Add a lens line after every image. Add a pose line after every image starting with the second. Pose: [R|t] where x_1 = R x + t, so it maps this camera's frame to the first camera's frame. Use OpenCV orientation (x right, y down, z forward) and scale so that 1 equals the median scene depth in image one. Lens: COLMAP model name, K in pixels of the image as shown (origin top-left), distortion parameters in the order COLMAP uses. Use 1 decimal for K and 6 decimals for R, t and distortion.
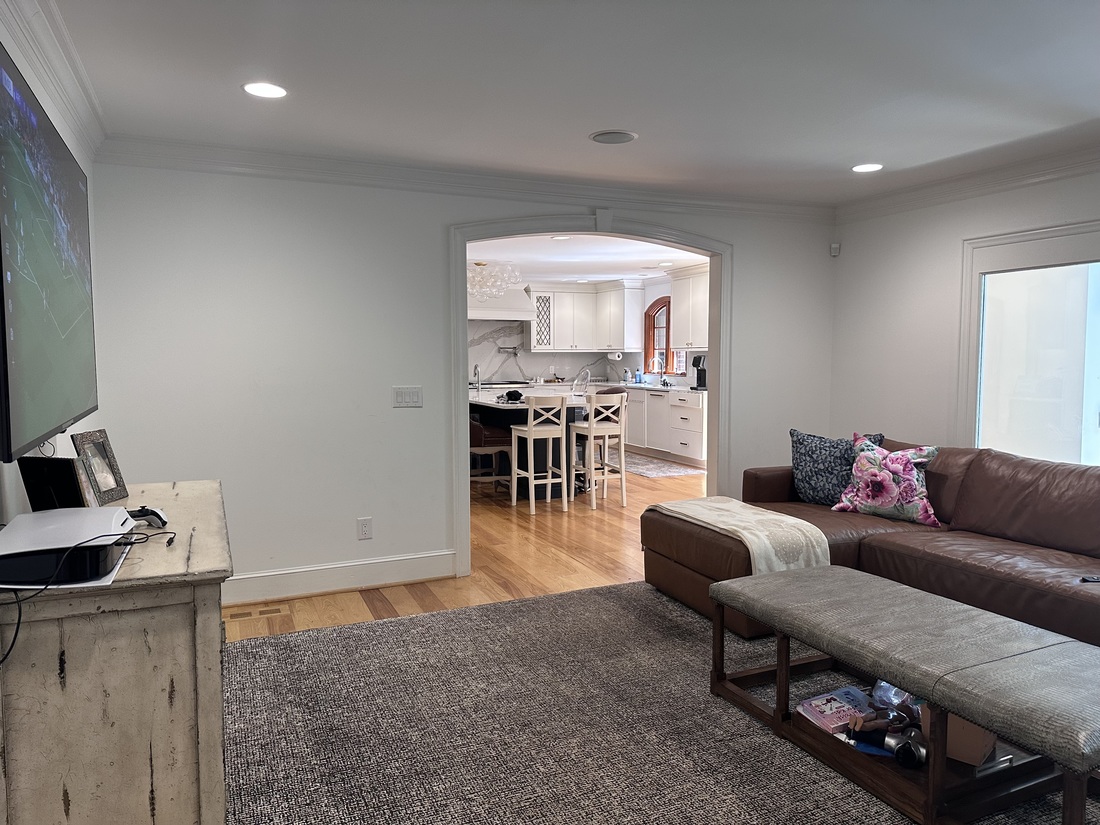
lens RADIAL K [[769.2, 0, 553.1], [0, 769.2, 413.0], [0, 0, 1]] dist [0.000848, -0.008845]
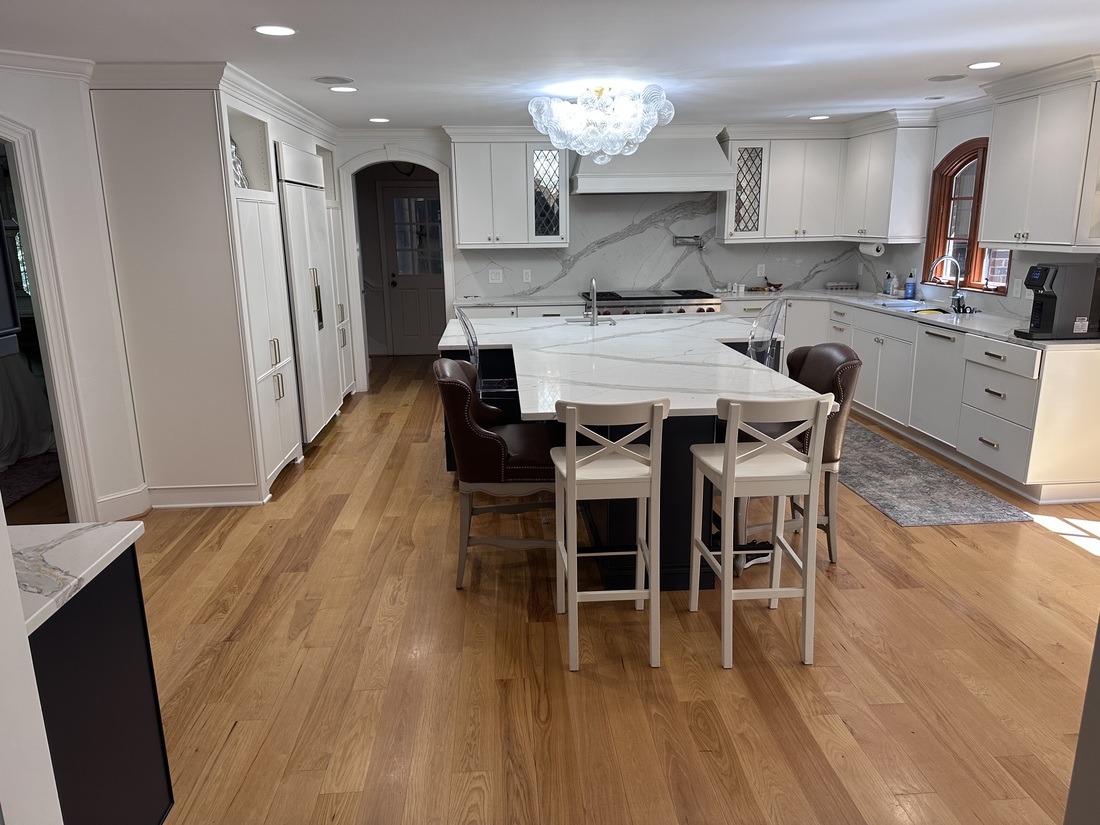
lens RADIAL K [[769.2, 0, 545.8], [0, 769.2, 408.6], [0, 0, 1]] dist [0.000848, -0.008845]
pose [[0.937706, 0.066073, -0.341089, 0.057453], [-0.006892, 0.985094, 0.171877, -0.054828], [0.347362, -0.158819, 0.924184, 0.364484]]
